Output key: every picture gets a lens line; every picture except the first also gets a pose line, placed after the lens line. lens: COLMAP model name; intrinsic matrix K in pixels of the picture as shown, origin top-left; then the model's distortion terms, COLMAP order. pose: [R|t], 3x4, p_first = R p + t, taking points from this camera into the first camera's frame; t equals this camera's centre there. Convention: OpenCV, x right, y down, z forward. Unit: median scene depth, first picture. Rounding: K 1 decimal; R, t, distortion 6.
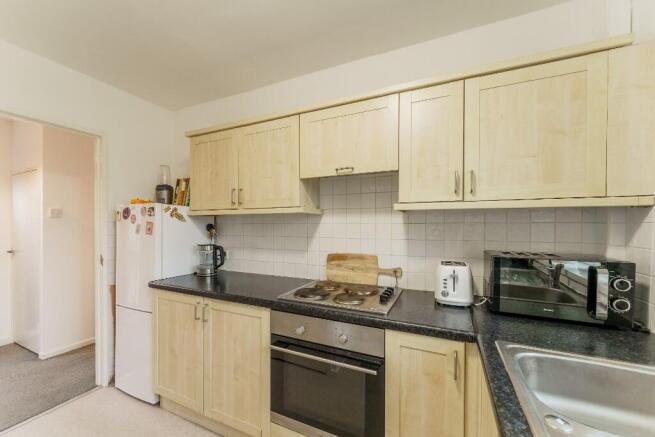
lens RADIAL K [[264.0, 0, 327.3], [0, 264.0, 222.0], [0, 0, 1]] dist [0.003814, -0.000336]
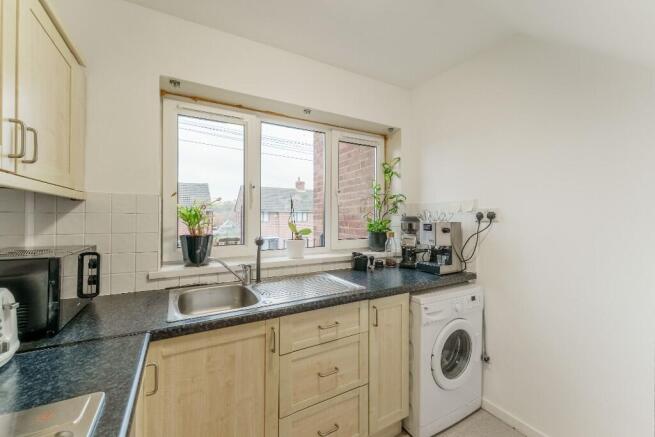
lens RADIAL K [[264.0, 0, 325.2], [0, 264.0, 216.1], [0, 0, 1]] dist [0.003814, -0.000336]
pose [[-0.798719, 0.000144, 0.601704, -0.270022], [-0.006565, 0.999938, -0.008953, 0.012520], [-0.601668, -0.011101, -0.798669, 0.785312]]
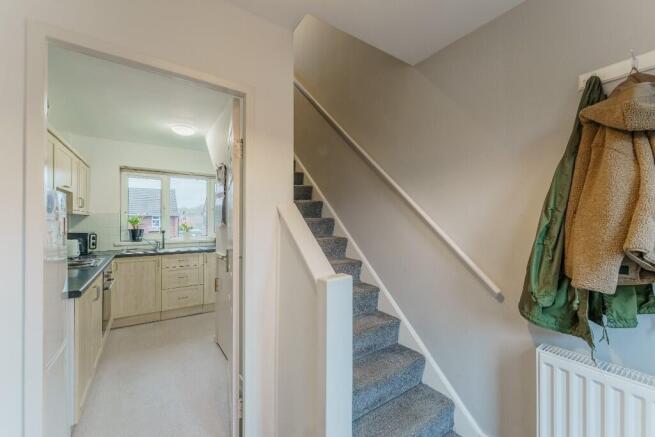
lens RADIAL K [[264.0, 0, 326.2], [0, 264.0, 219.4], [0, 0, 1]] dist [0.003814, -0.000336]
pose [[-0.846977, 0.002666, 0.531623, -1.930566], [-0.004239, 0.999922, -0.011767, 0.011460], [-0.531613, -0.012220, -0.846899, 1.364716]]
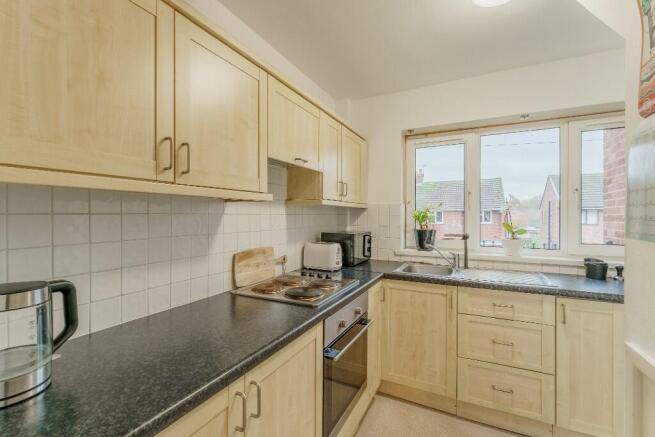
lens RADIAL K [[299.3, 0, 314.3], [0, 299.3, 214.8], [0, 0, 1]] dist [0.001855, 0.000120]
pose [[0.070958, 0.003761, 0.997472, -0.936887], [-0.010556, 0.999940, -0.003020, 0.007571], [-0.997423, -0.010315, 0.070994, 0.768347]]
